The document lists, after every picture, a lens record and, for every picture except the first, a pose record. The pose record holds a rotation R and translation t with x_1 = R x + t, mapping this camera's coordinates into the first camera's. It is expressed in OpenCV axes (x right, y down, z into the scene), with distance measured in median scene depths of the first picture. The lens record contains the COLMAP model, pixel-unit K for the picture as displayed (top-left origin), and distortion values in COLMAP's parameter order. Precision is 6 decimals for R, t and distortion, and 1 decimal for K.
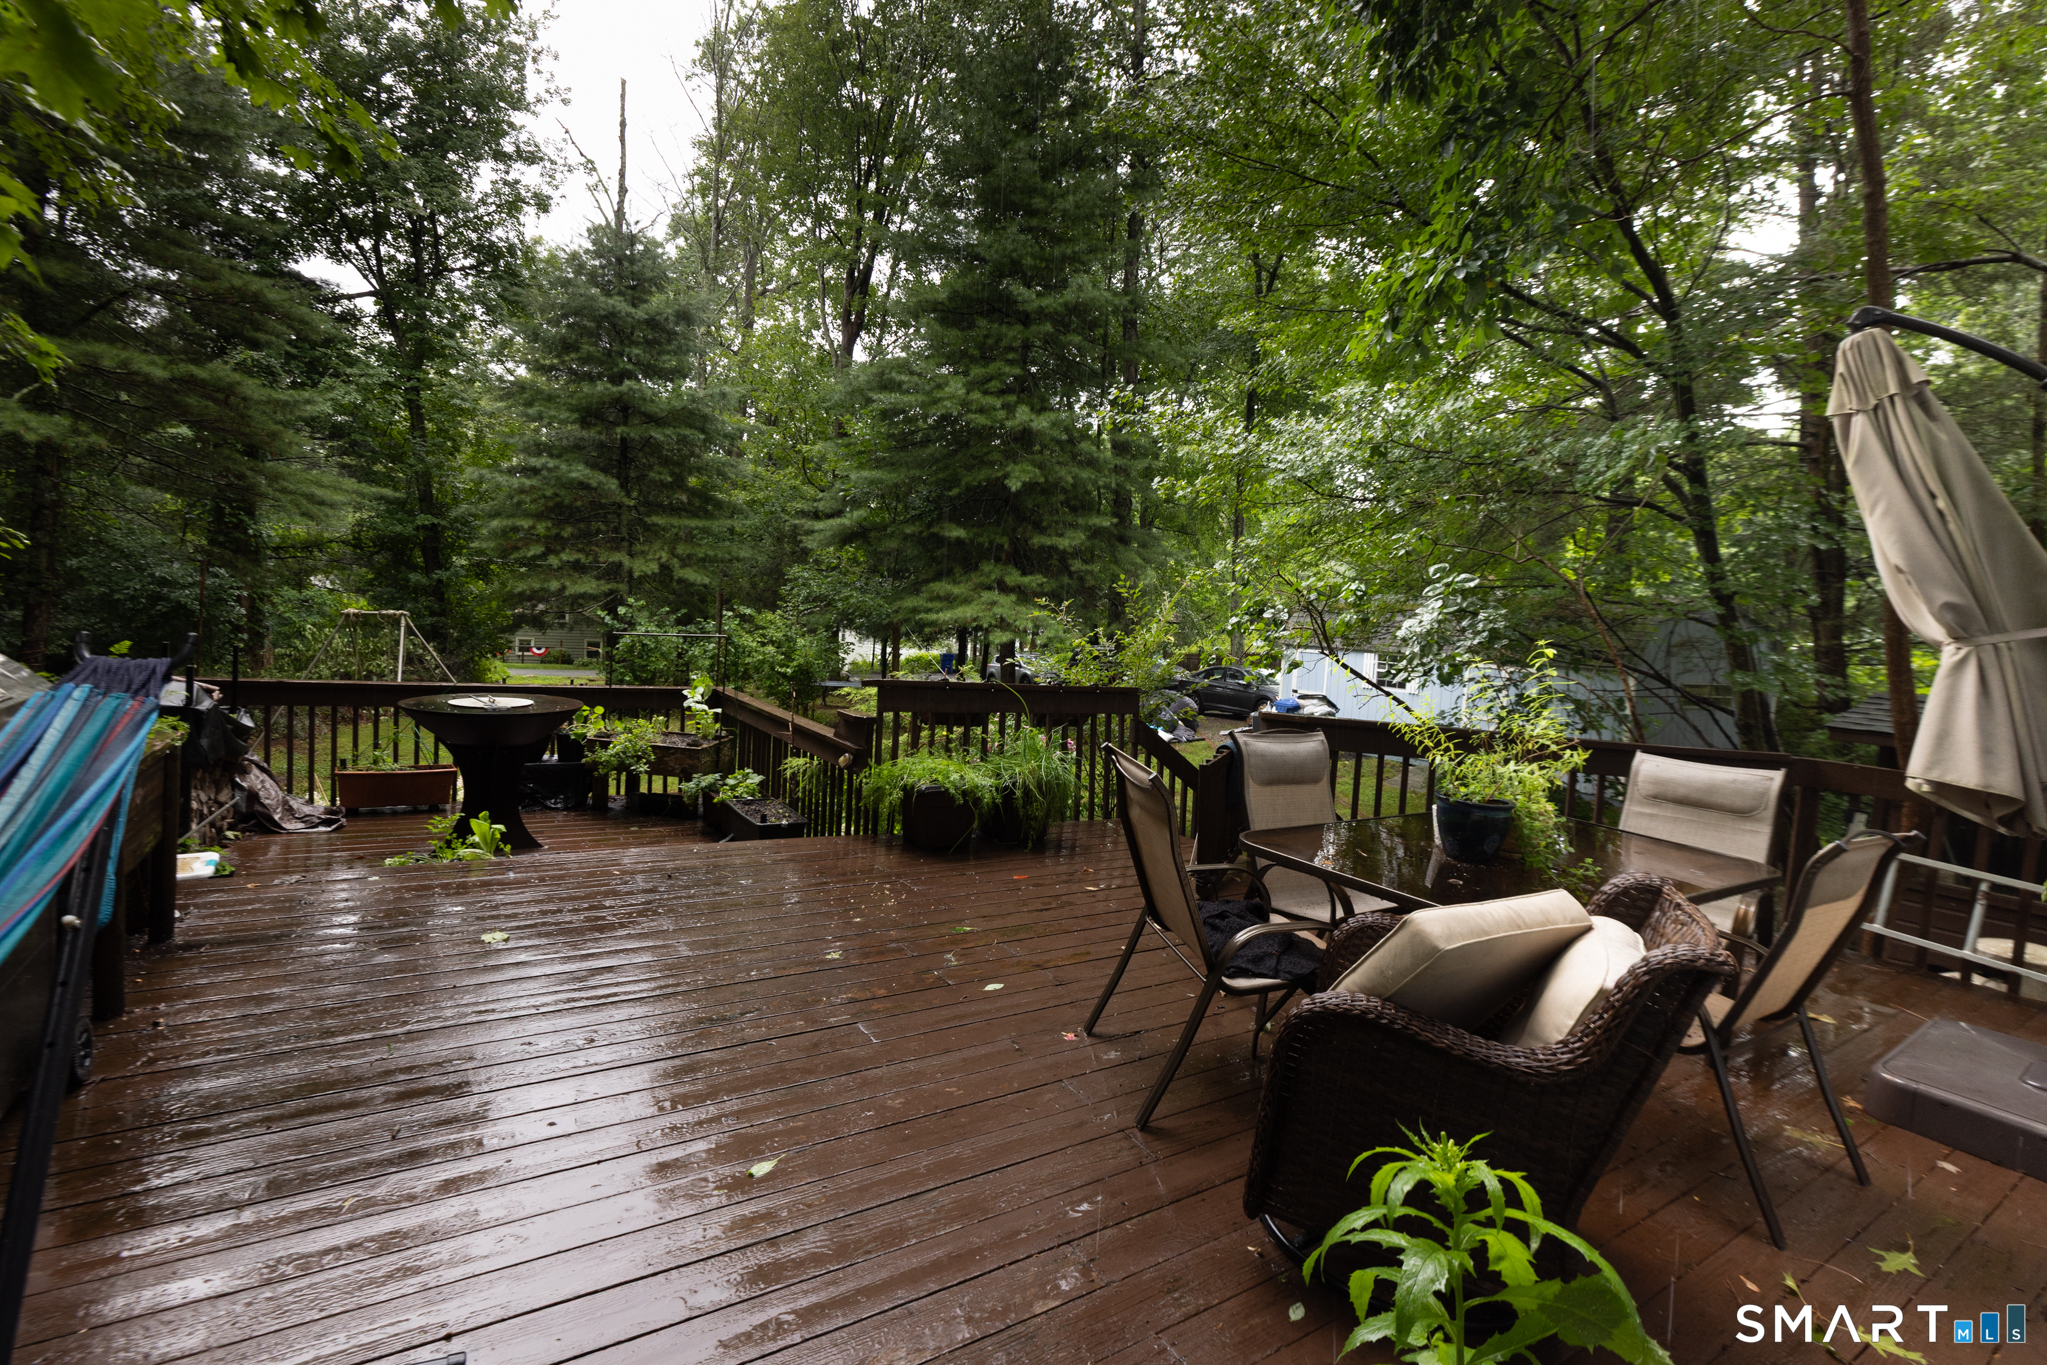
lens RADIAL K [[1002.5, 0, 1019.4], [0, 1002.5, 680.5], [0, 0, 1]] dist [0.000190, -0.000109]
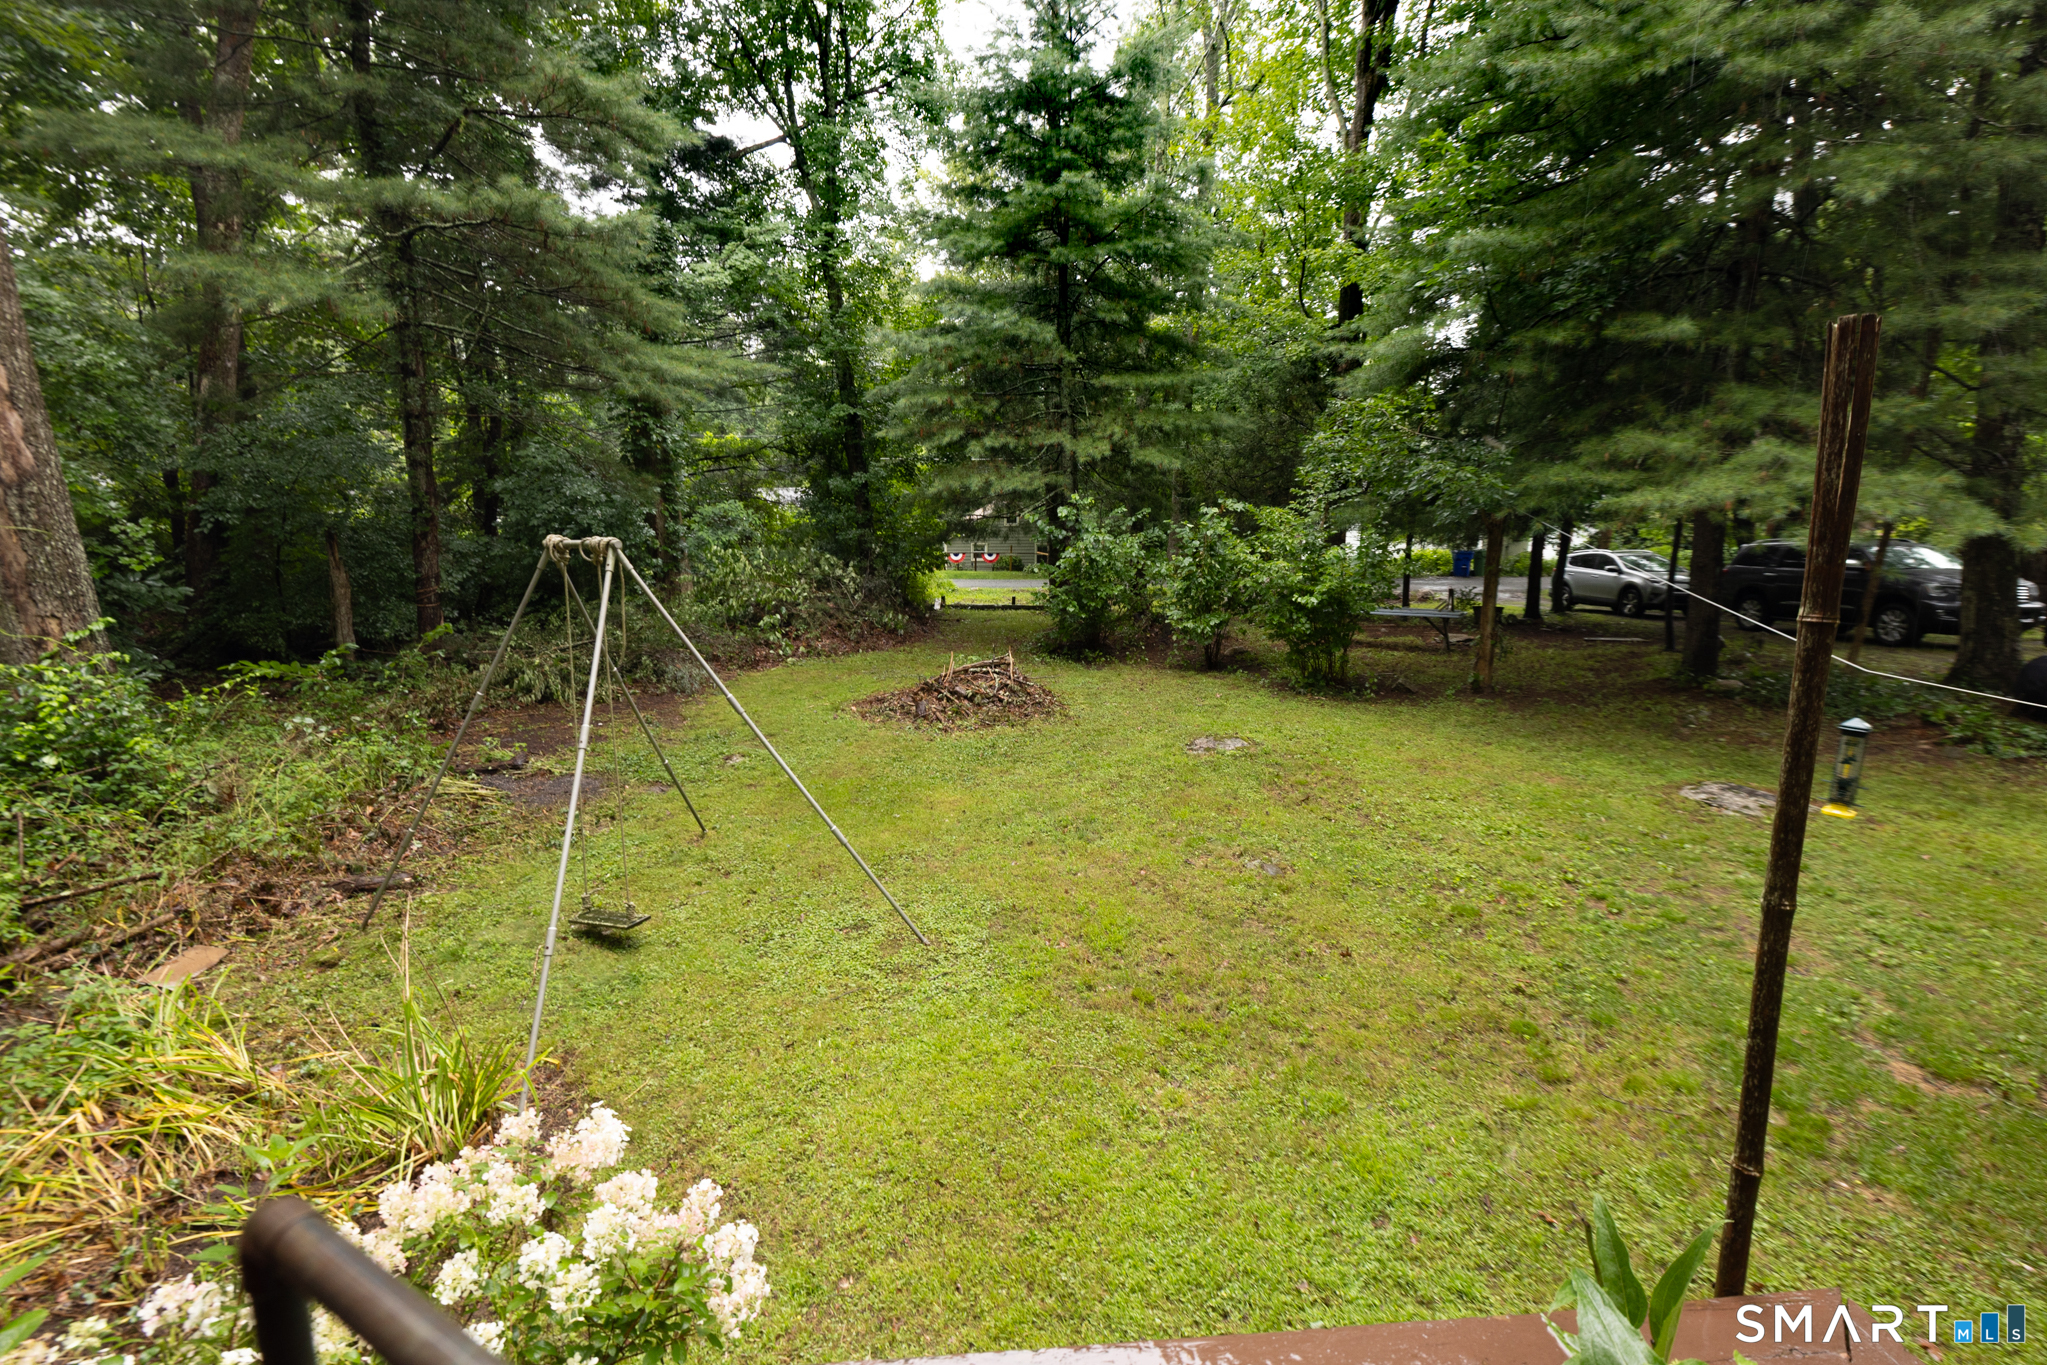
lens RADIAL K [[1002.5, 0, 1026.8], [0, 1002.5, 680.3], [0, 0, 1]] dist [0.000190, -0.000109]
pose [[0.909099, 0.026704, -0.415723, -0.117129], [0.018704, 0.994320, 0.104772, -0.025931], [0.416159, -0.103024, 0.903436, 0.324670]]
